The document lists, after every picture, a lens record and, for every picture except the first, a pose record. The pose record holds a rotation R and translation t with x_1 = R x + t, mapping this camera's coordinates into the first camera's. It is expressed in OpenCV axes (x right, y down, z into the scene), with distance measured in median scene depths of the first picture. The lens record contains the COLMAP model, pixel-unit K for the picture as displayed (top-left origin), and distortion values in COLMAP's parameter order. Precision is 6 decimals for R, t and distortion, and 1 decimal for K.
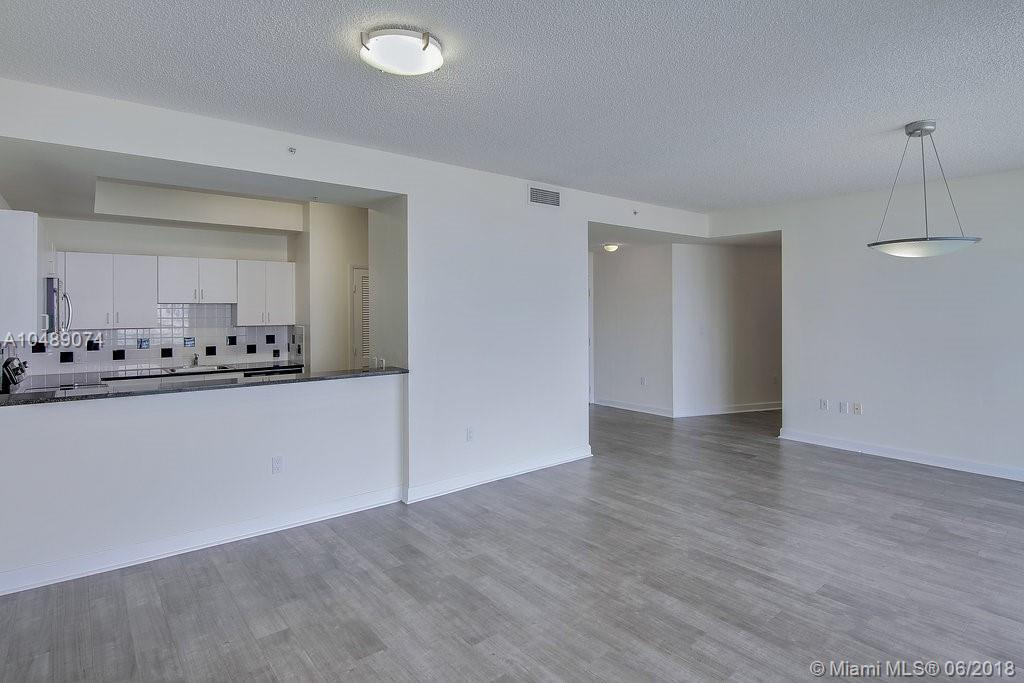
lens RADIAL K [[539.3, 0, 517.4], [0, 539.3, 308.4], [0, 0, 1]] dist [-0.022207, -0.001787]
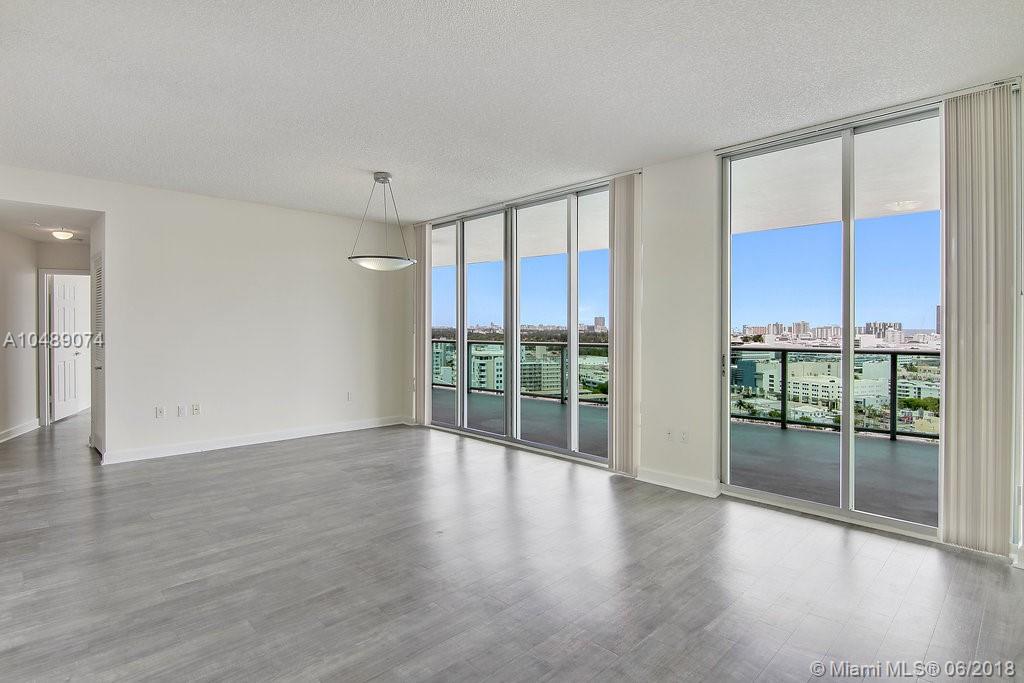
lens RADIAL K [[522.2, 0, 515.6], [0, 522.2, 327.8], [0, 0, 1]] dist [-0.028575, -0.000512]
pose [[-0.093552, -0.000904, 0.995614, -0.643903], [-0.000976, 0.999999, 0.000816, 0.052376], [-0.995614, -0.000896, -0.093553, 0.803080]]
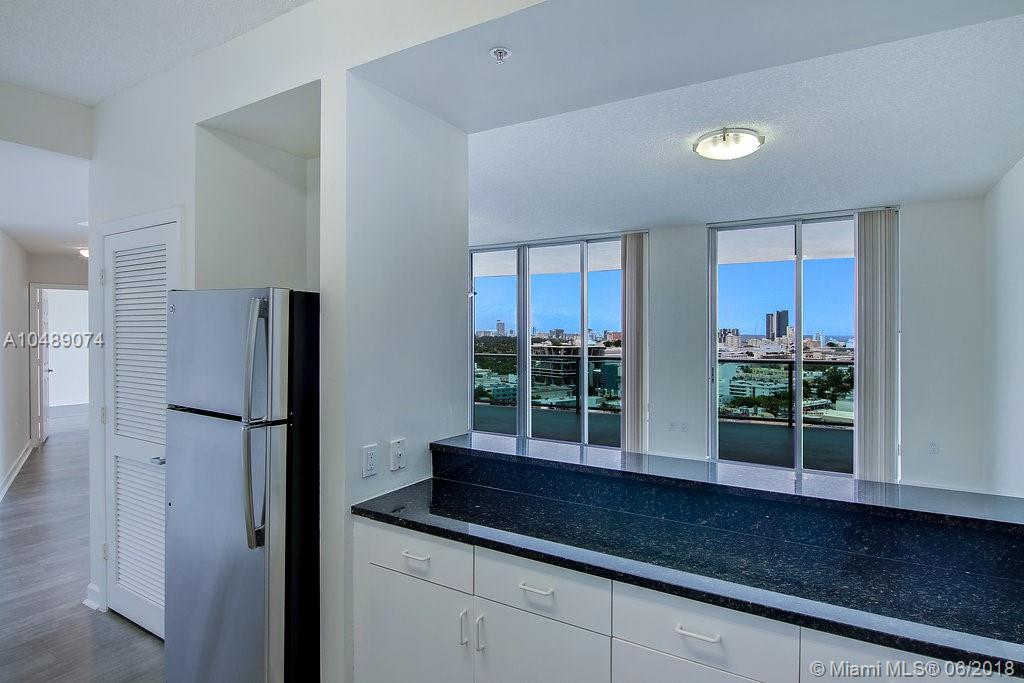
lens RADIAL K [[540.8, 0, 516.1], [0, 540.8, 328.5], [0, 0, 1]] dist [-0.027203, -0.001199]
pose [[-0.340443, 0.005989, 0.940246, -0.938993], [-0.003170, 0.999967, -0.007517, 0.001628], [-0.940260, -0.005539, -0.340413, 1.425956]]
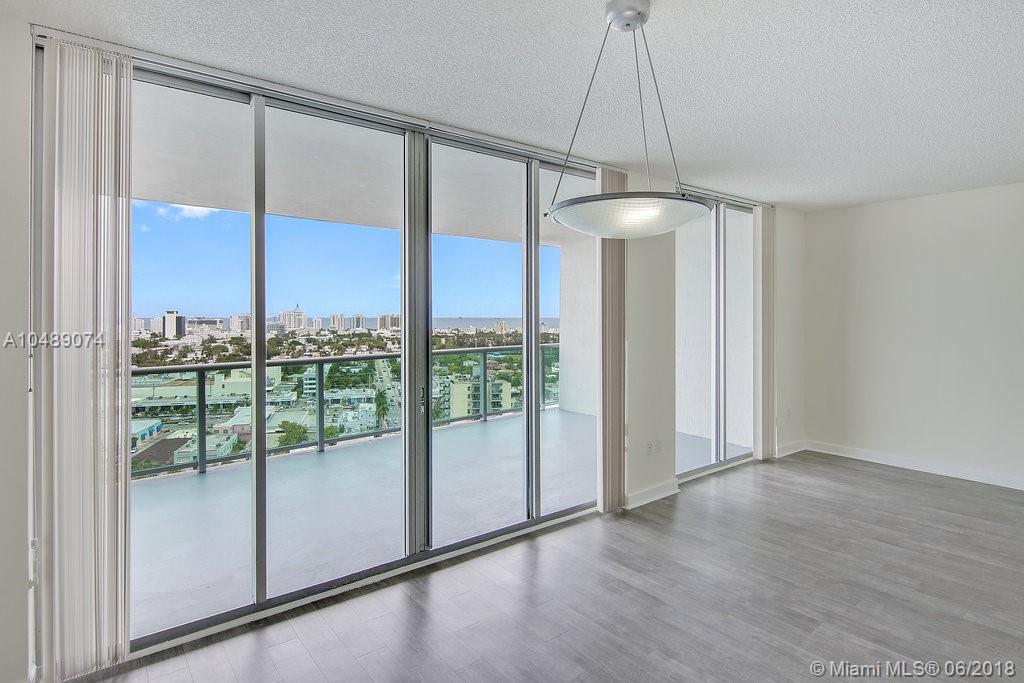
lens RADIAL K [[531.1, 0, 522.1], [0, 531.1, 315.3], [0, 0, 1]] dist [-0.003482, -0.001858]
pose [[-0.999596, 0.000872, 0.028415, 0.885611], [0.000963, 0.999994, 0.003186, -0.017746], [-0.028413, 0.003212, -0.999591, 1.624292]]
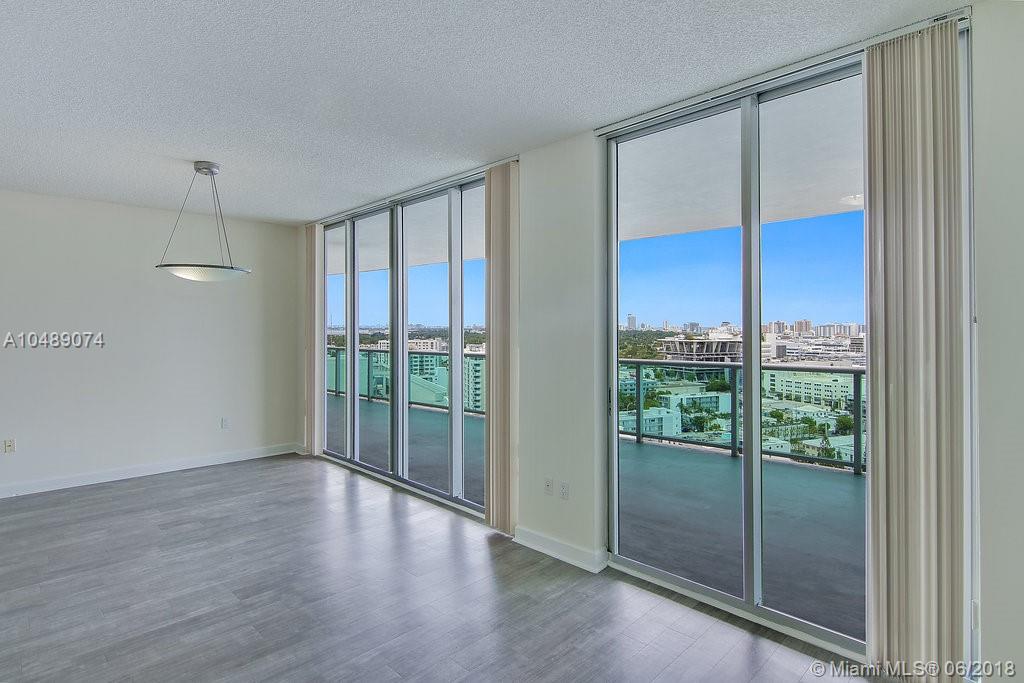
lens RADIAL K [[526.5, 0, 514.1], [0, 526.5, 321.1], [0, 0, 1]] dist [-0.013226, -0.002894]
pose [[-0.095531, 0.010786, 0.995368, -0.424709], [0.001693, 0.999942, -0.010673, 0.000099], [-0.995425, 0.000666, -0.095544, 0.466760]]
